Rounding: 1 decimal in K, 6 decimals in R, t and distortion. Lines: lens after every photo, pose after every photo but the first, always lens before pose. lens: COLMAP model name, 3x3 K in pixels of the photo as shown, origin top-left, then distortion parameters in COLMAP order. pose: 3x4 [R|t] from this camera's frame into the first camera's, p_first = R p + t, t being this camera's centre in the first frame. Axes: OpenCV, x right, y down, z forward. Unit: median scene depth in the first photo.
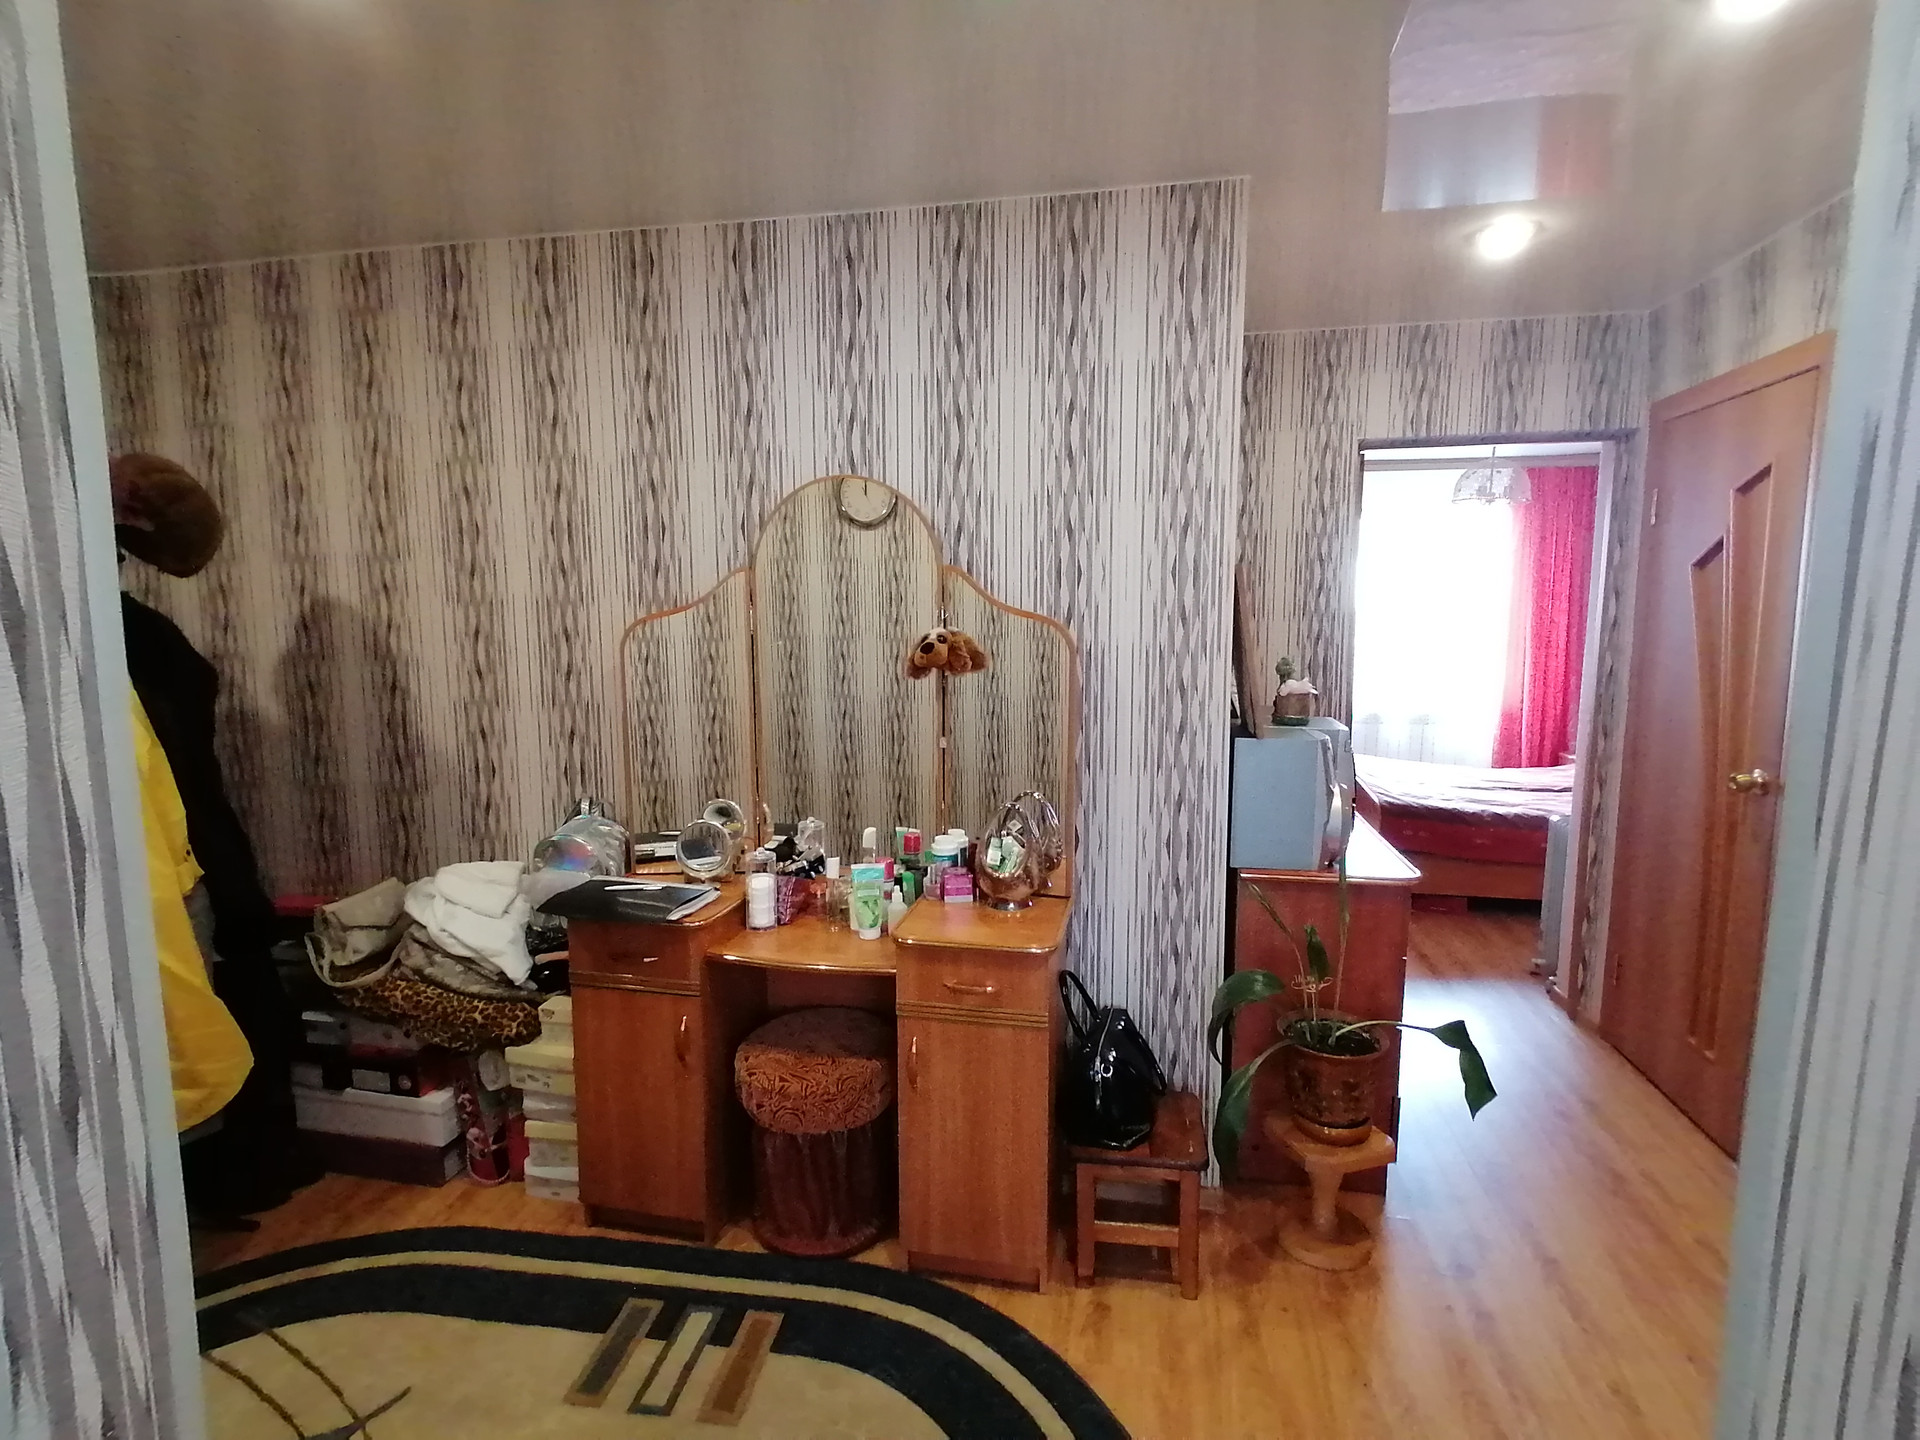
lens RADIAL K [[960.9, 0, 971.7], [0, 960.9, 739.2], [0, 0, 1]] dist [0.030654, -0.019768]
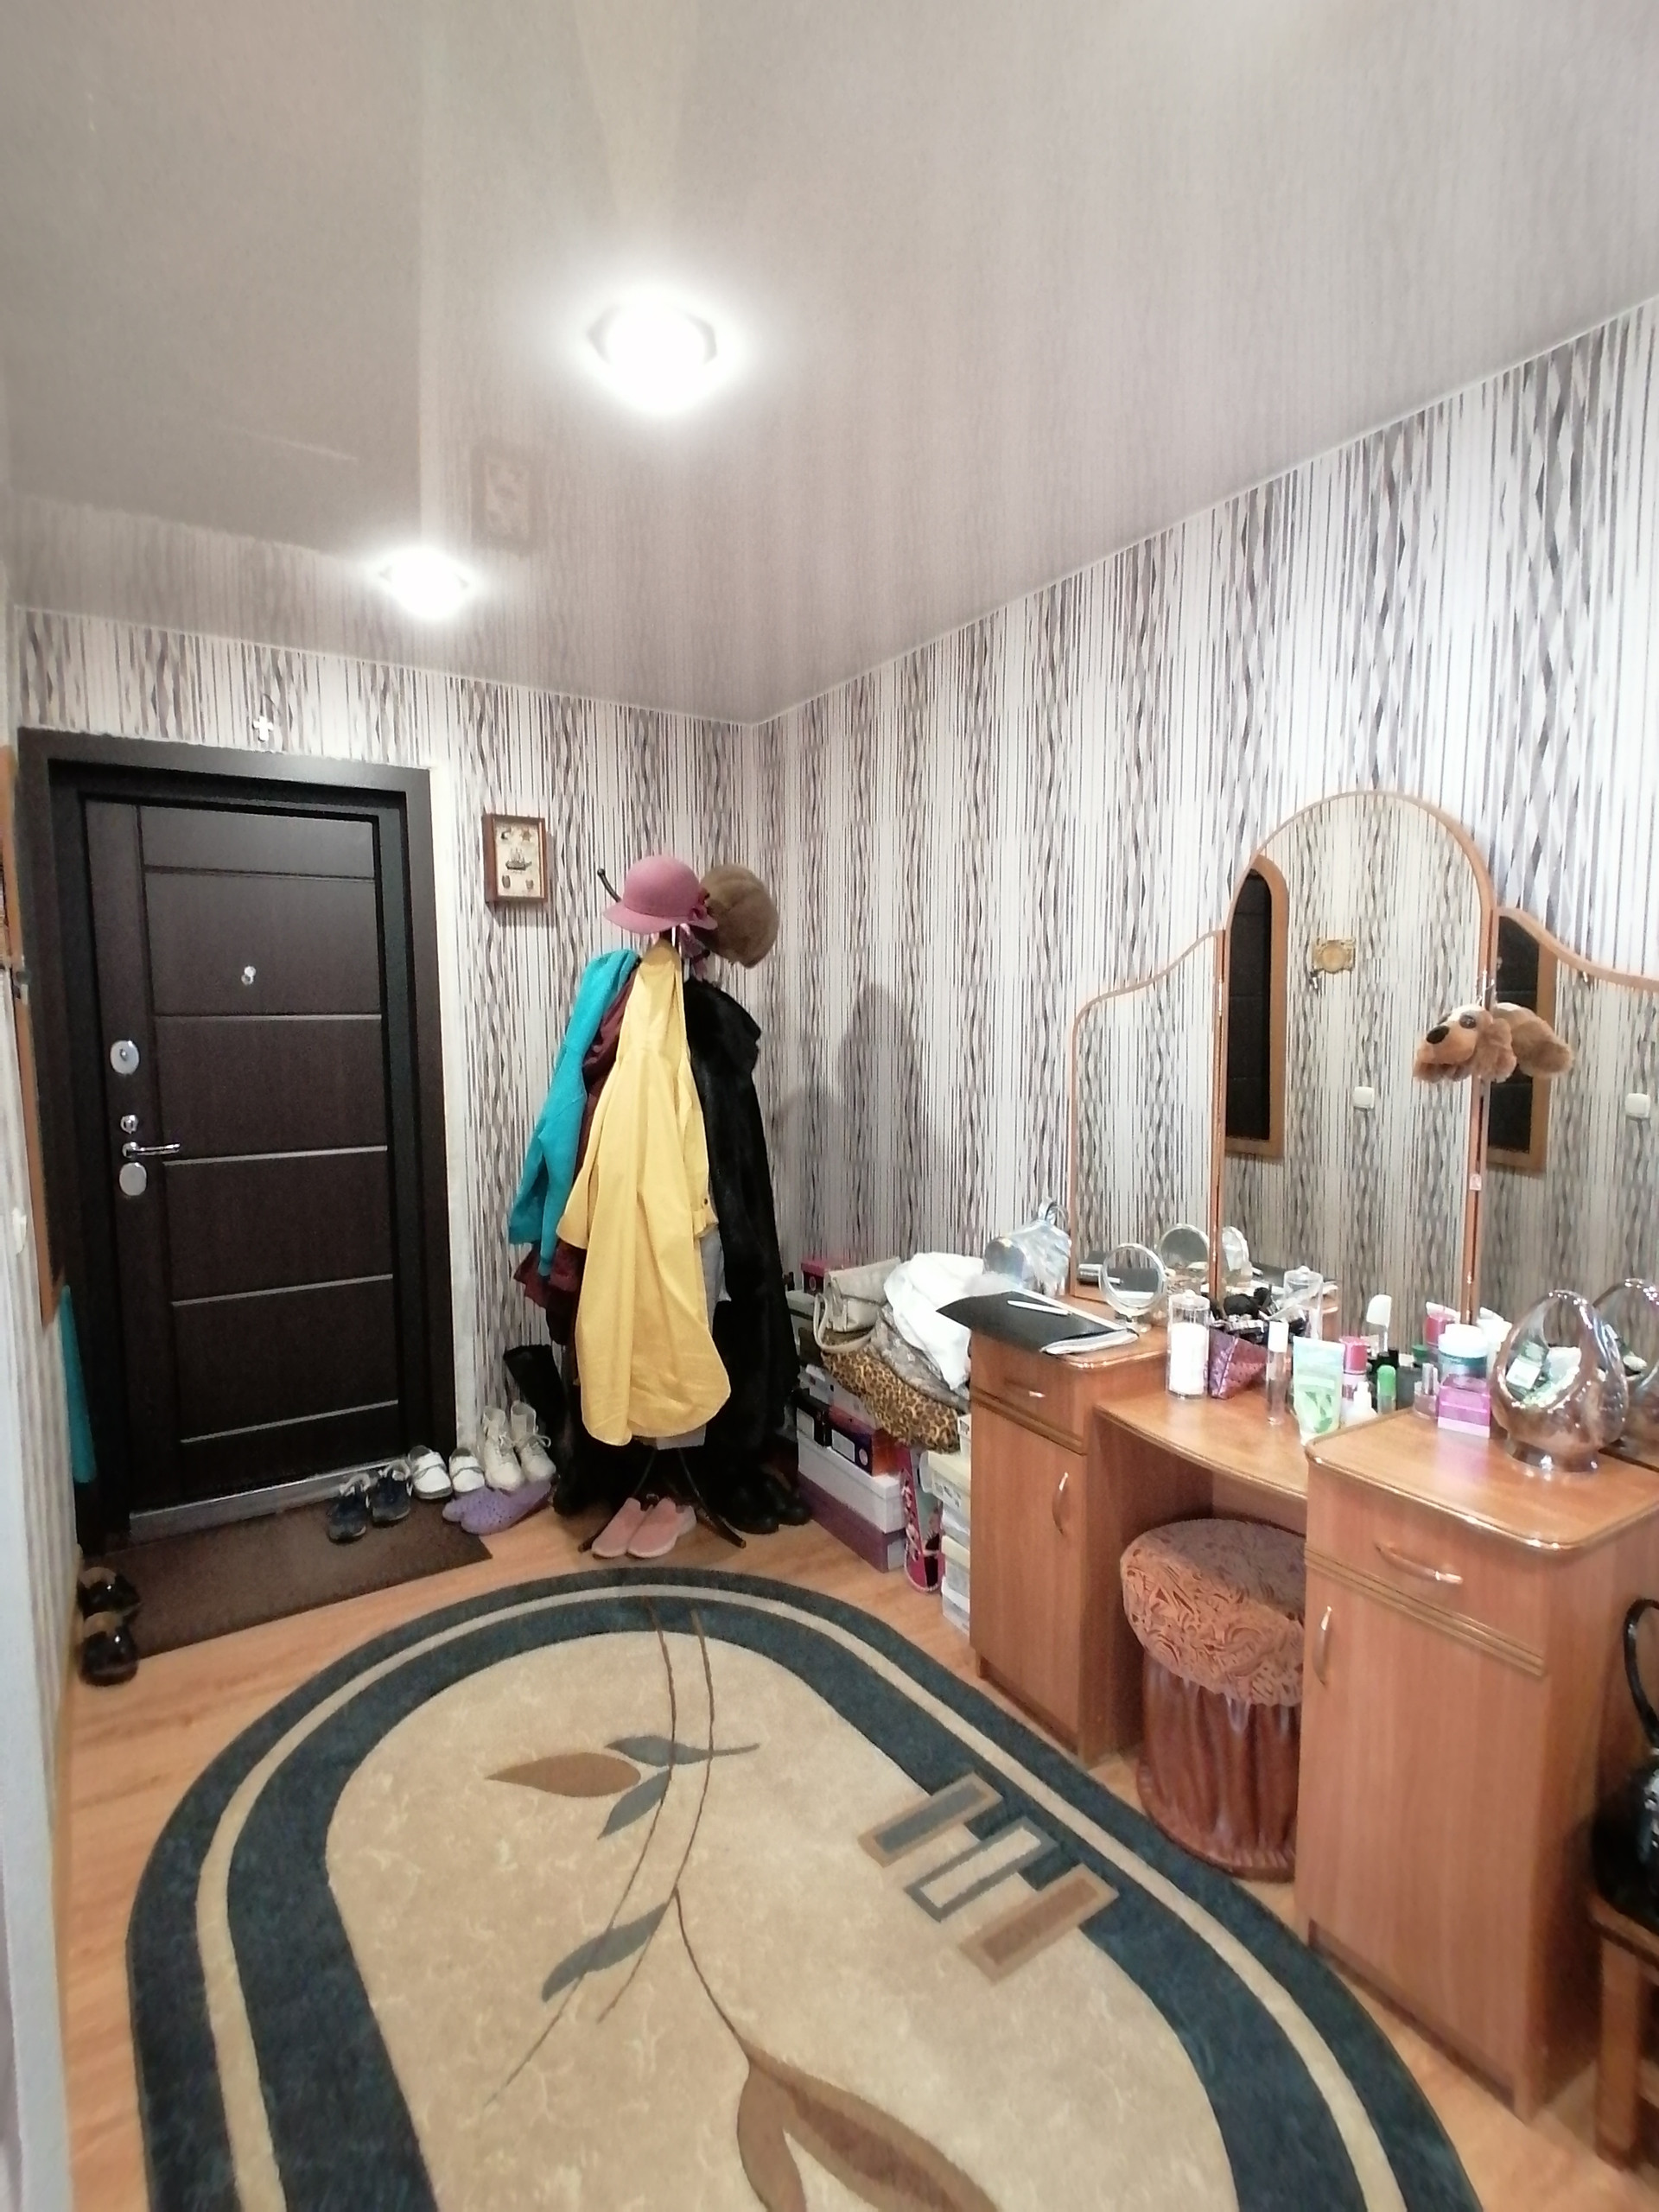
lens RADIAL K [[1107.0, 0, 813.2], [0, 1107.0, 1121.6], [0, 0, 1]] dist [0.030654, -0.019768]
pose [[0.669973, 0.069969, -0.739081, 0.222262], [-0.091796, 0.995716, 0.011052, -0.004475], [0.736688, 0.060441, 0.673526, 0.161608]]
